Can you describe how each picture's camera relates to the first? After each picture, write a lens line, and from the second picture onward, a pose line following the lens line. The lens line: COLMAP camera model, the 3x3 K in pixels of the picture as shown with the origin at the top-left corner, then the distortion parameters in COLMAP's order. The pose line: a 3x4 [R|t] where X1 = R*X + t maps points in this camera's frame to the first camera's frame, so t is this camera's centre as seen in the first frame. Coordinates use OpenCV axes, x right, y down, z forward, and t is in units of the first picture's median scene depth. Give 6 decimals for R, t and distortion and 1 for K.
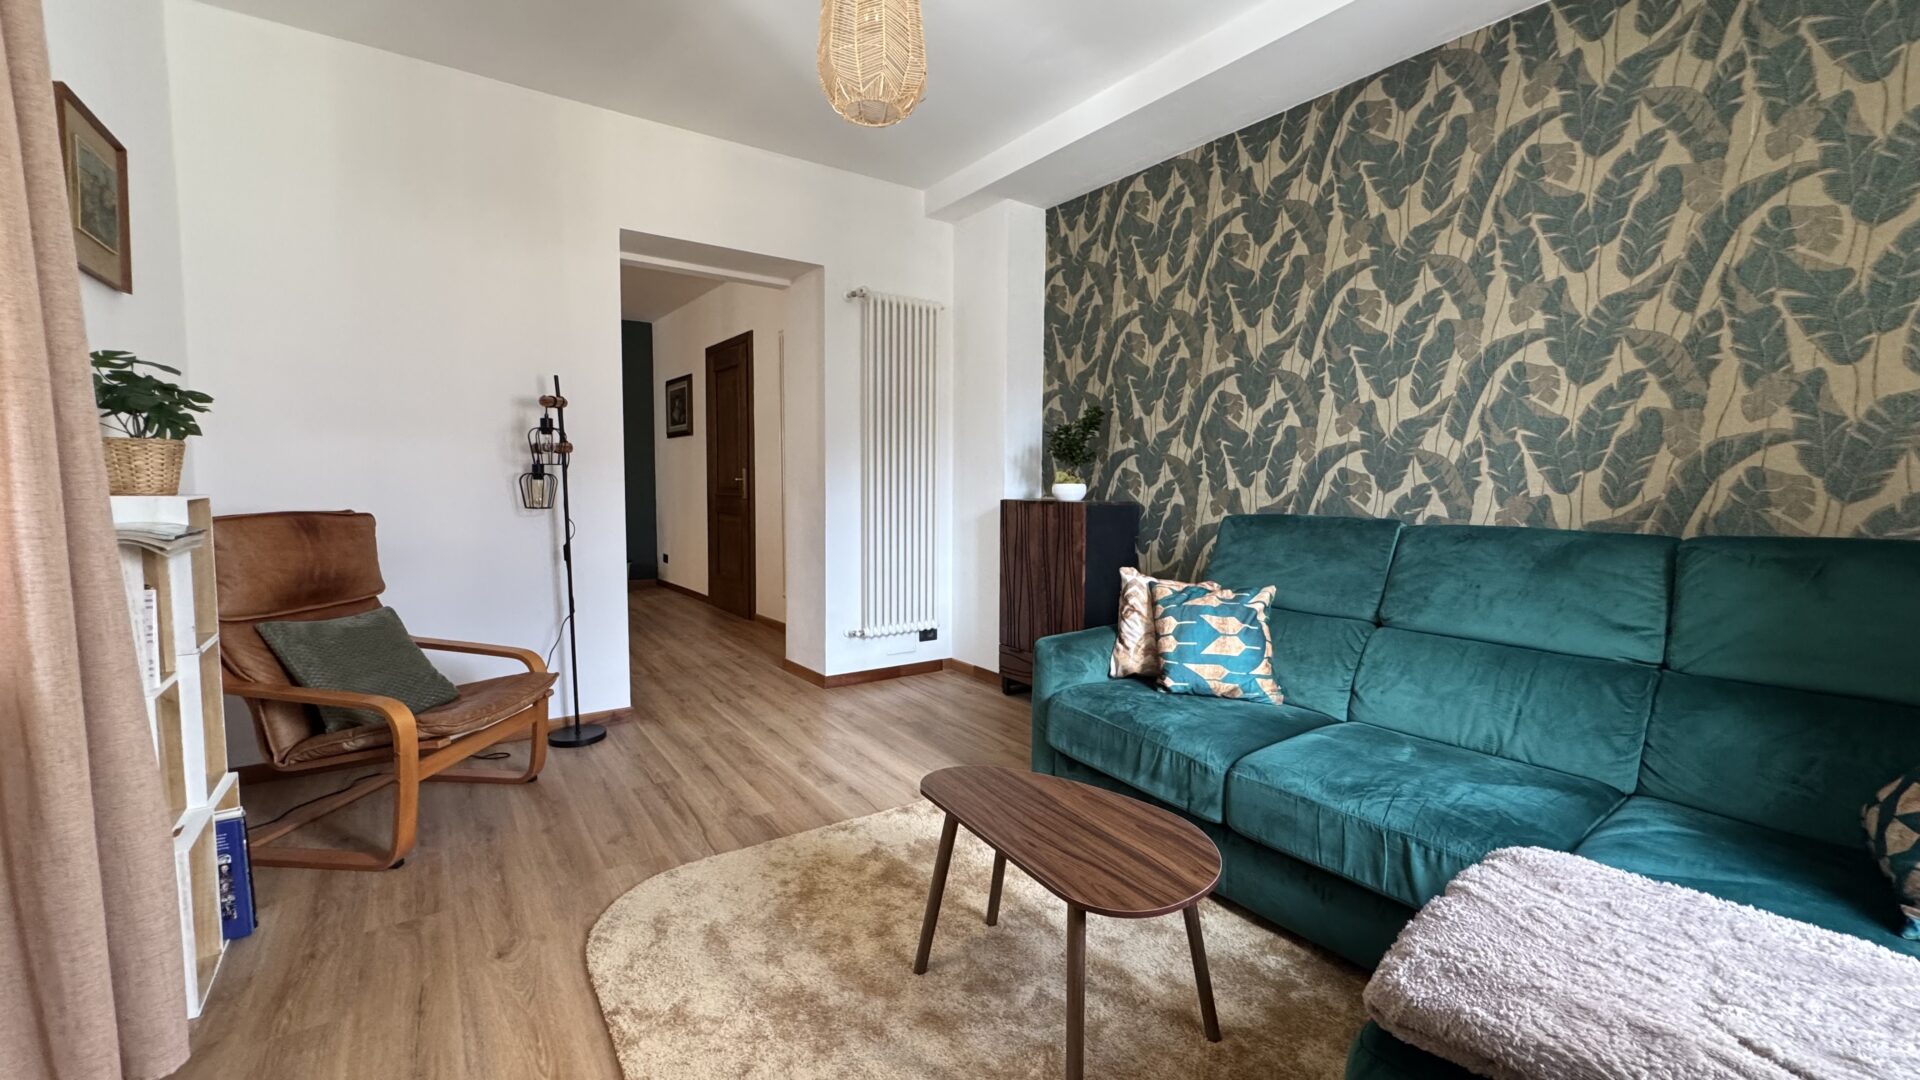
lens RADIAL K [[761.9, 0, 960.0], [0, 761.9, 540.0], [0, 0, 1]] dist [-0.007364, -0.000128]
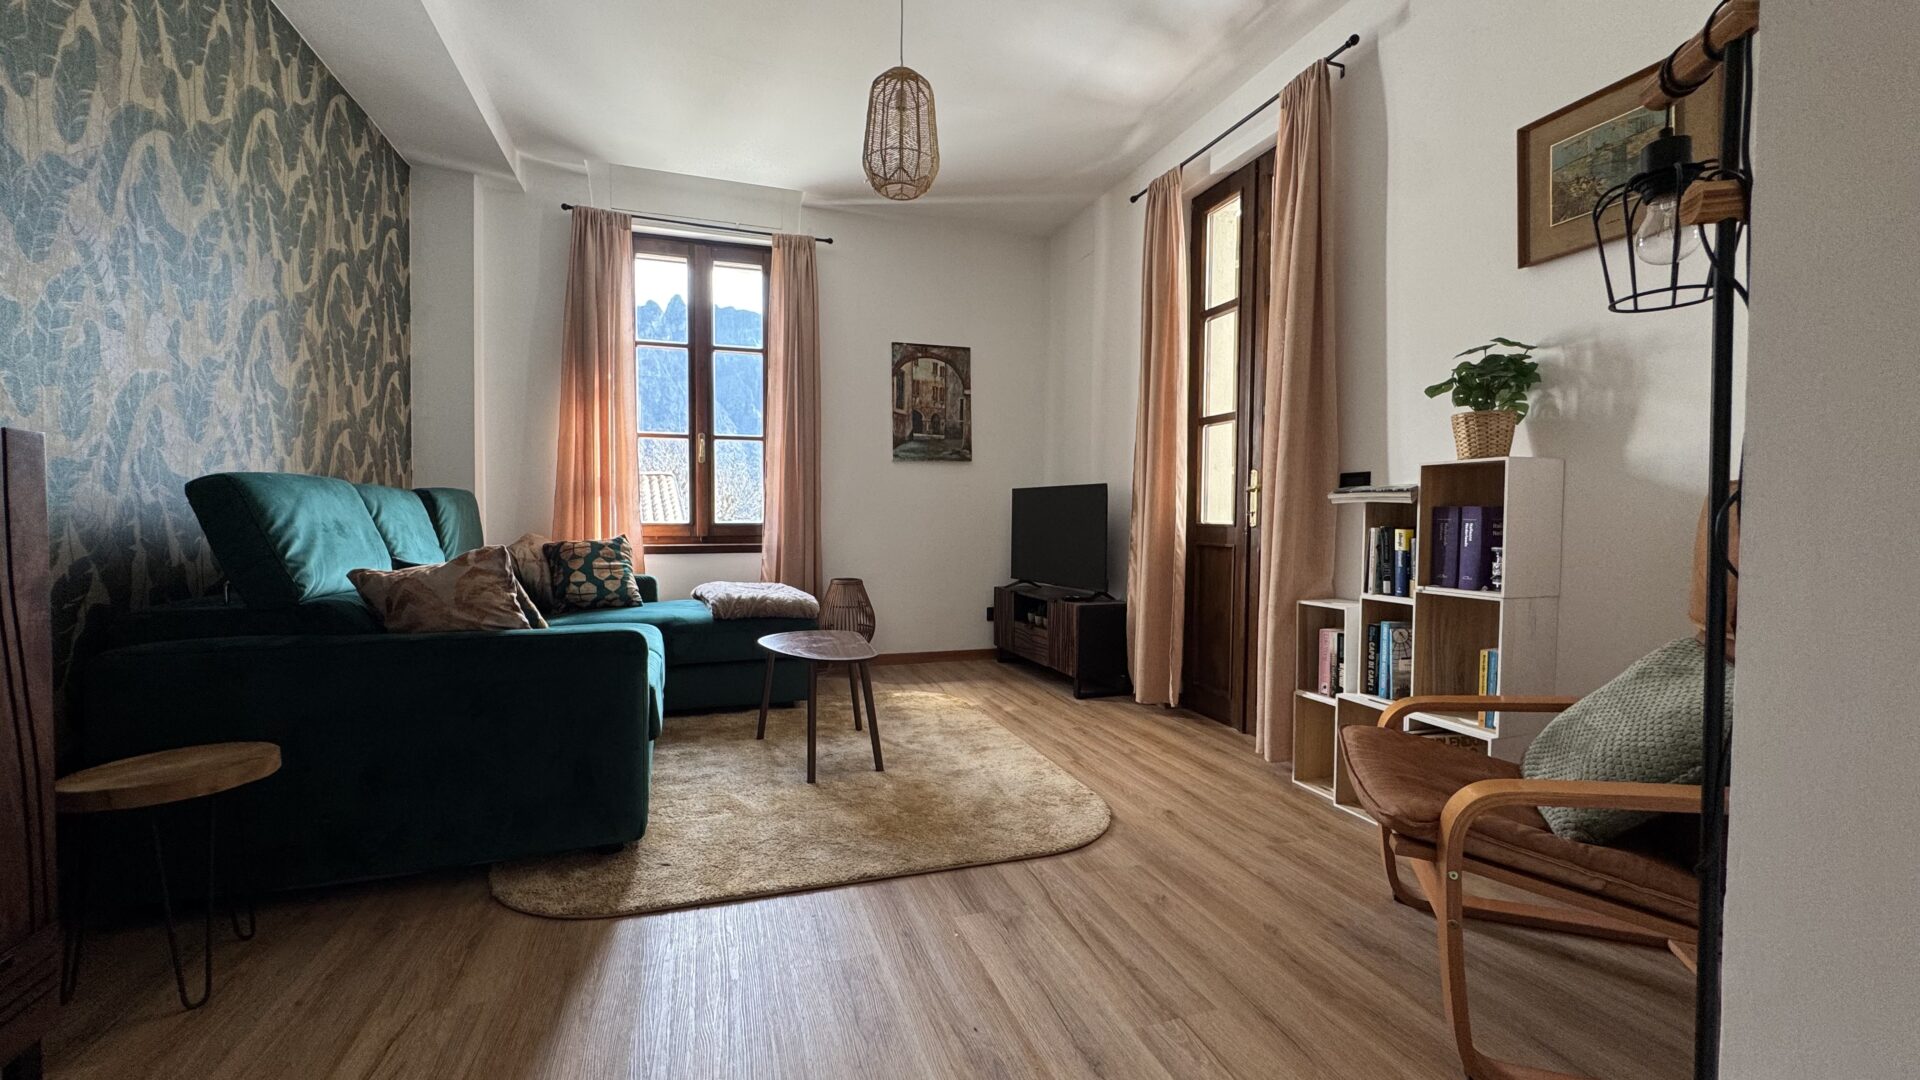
lens RADIAL K [[761.9, 0, 960.0], [0, 761.9, 540.0], [0, 0, 1]] dist [-0.007364, -0.000128]
pose [[-0.957531, -0.017141, 0.287820, -0.460227], [0.014232, 0.994205, 0.106554, -0.051616], [-0.287979, 0.106125, -0.951738, 1.695917]]
